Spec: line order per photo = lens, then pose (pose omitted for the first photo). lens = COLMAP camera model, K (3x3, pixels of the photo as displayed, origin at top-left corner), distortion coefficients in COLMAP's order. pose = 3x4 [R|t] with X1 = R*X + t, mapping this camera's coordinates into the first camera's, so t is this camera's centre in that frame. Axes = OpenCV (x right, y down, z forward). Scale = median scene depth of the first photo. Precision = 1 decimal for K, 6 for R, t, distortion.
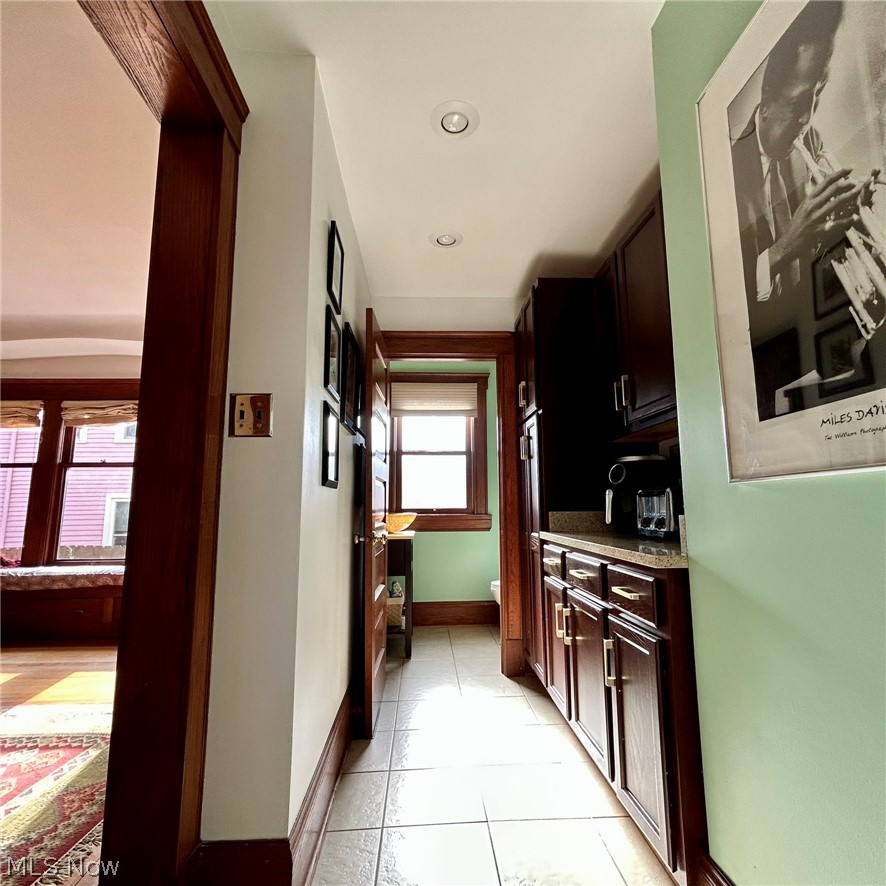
lens RADIAL K [[478.5, 0, 441.2], [0, 478.5, 440.4], [0, 0, 1]] dist [0.000309, 0.000020]
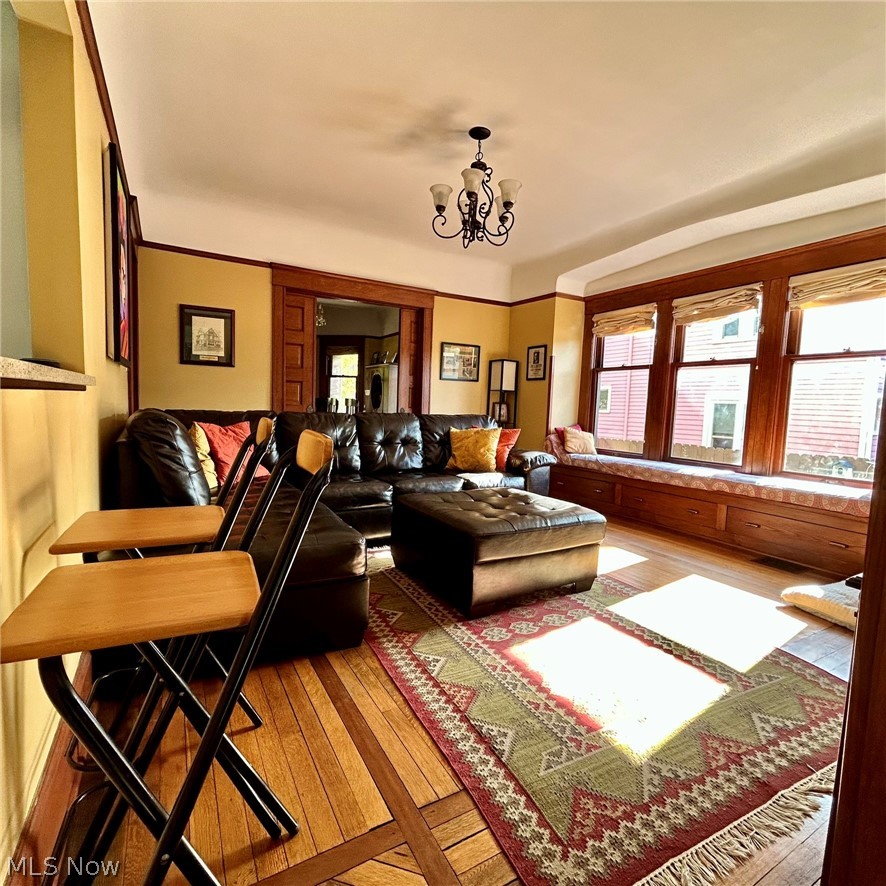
lens RADIAL K [[478.5, 0, 441.2], [0, 478.5, 440.4], [0, 0, 1]] dist [0.000309, 0.000020]
pose [[0.452805, 0.092109, -0.886839, -0.104979], [0.085518, 0.985577, 0.146028, 0.018978], [0.887499, -0.141963, 0.438397, 0.099467]]
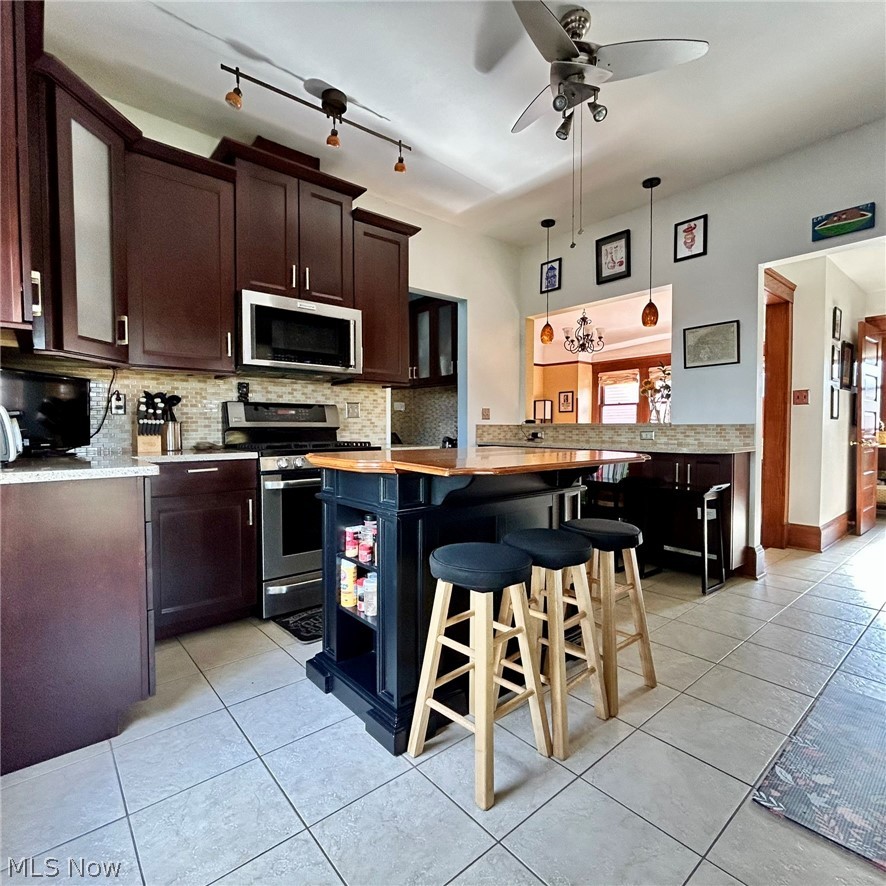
lens RADIAL K [[478.5, 0, 441.2], [0, 478.5, 440.4], [0, 0, 1]] dist [0.000309, 0.000020]
pose [[0.612340, 0.028571, -0.790078, 0.176108], [0.107617, 0.987033, 0.119100, -0.113467], [0.783236, -0.157956, 0.601325, -0.769396]]
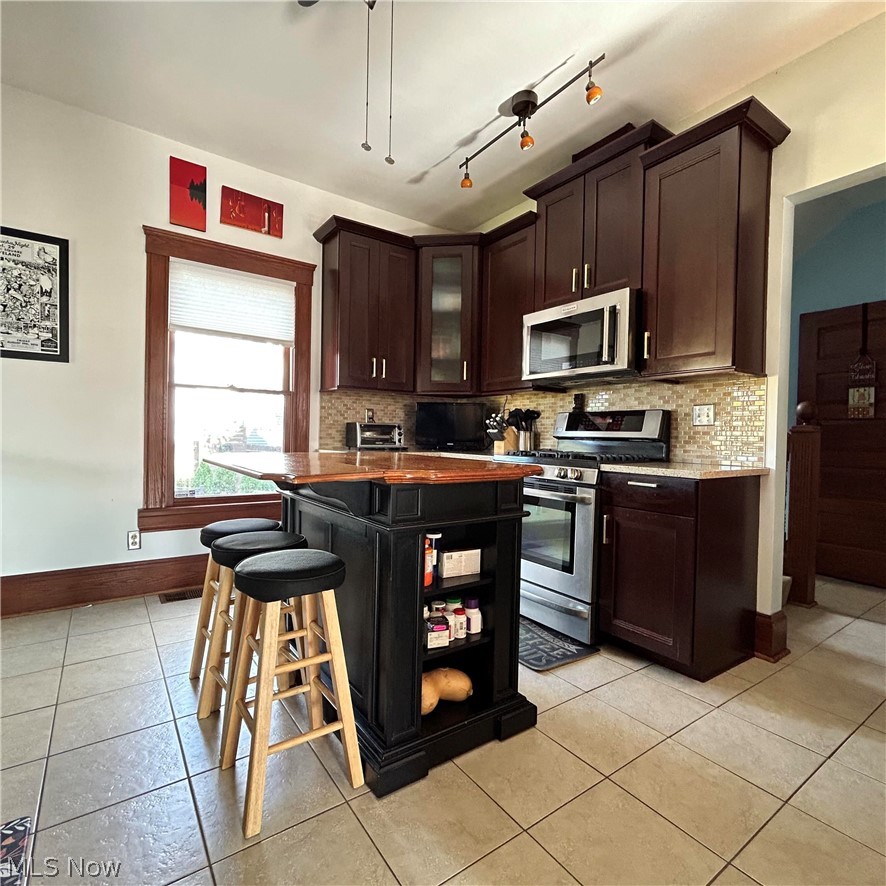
lens RADIAL K [[480.6, 0, 442.9], [0, 480.6, 449.0], [0, 0, 1]] dist [-0.005755, -0.001774]
pose [[-0.840884, 0.003100, -0.541207, -0.500353], [0.060370, 0.994280, -0.088104, 0.328422], [0.537838, -0.106757, -0.836261, 2.195884]]
